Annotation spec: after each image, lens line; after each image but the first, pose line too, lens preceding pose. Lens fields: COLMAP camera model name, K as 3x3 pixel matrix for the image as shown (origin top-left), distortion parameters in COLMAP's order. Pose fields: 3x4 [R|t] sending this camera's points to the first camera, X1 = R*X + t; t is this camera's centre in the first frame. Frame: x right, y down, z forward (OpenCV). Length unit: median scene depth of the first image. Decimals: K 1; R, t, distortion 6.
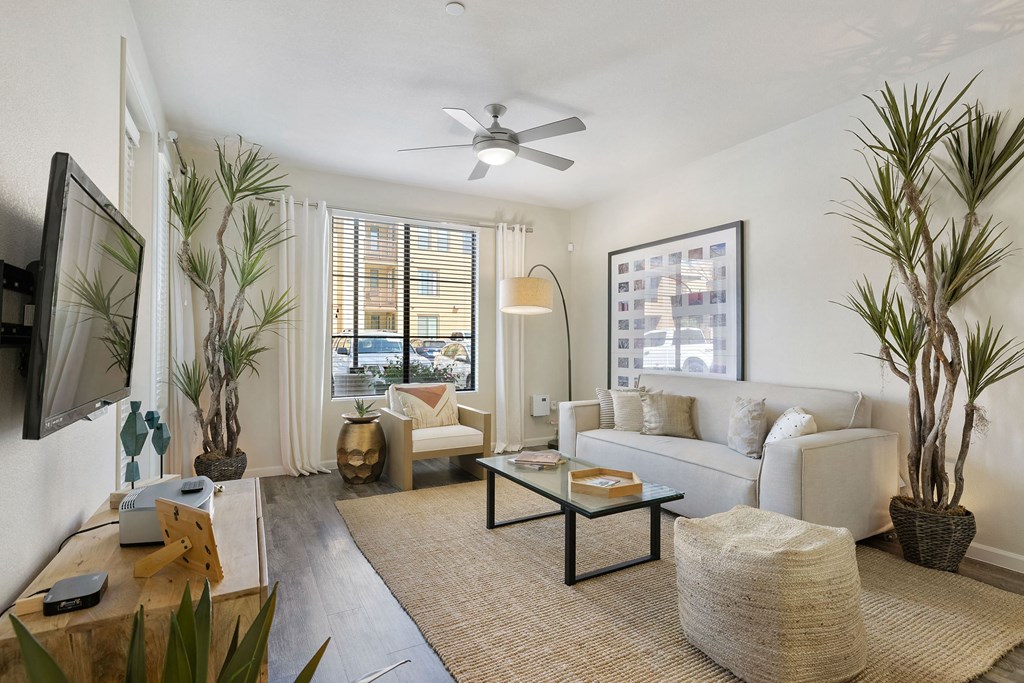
lens RADIAL K [[503.1, 0, 510.9], [0, 503.1, 339.3], [0, 0, 1]] dist [-0.006372, -0.000599]
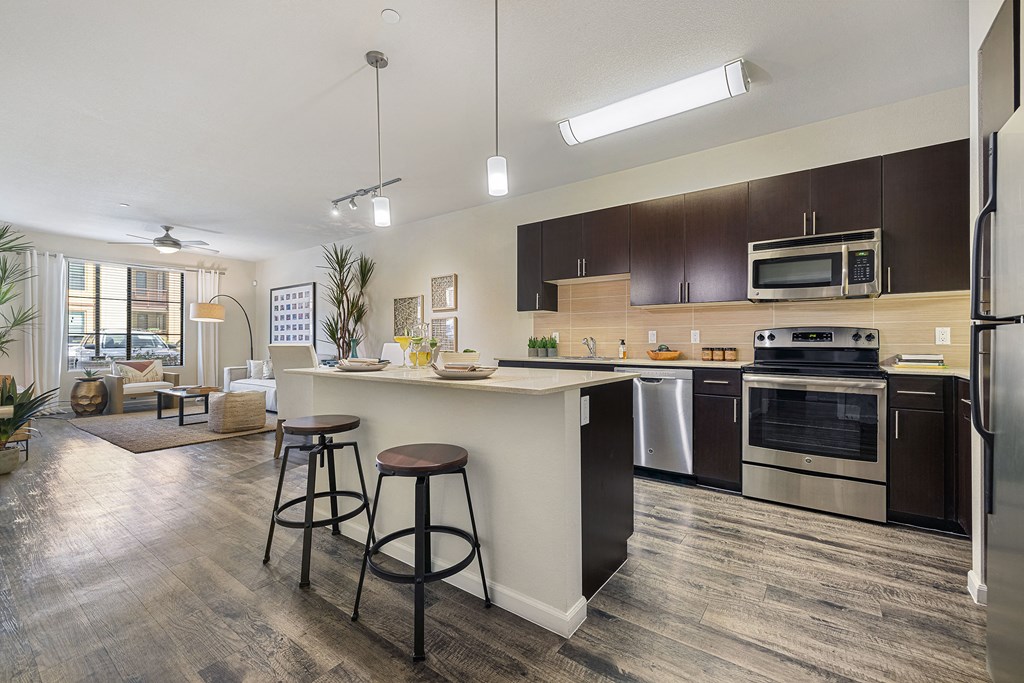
lens RADIAL K [[442.5, 0, 530.1], [0, 442.5, 338.0], [0, 0, 1]] dist [0.004507, -0.000090]
pose [[0.907996, -0.001401, 0.418976, 0.474329], [0.002582, 0.999994, -0.002253, 0.019366], [-0.418971, 0.003127, 0.907994, -1.118044]]
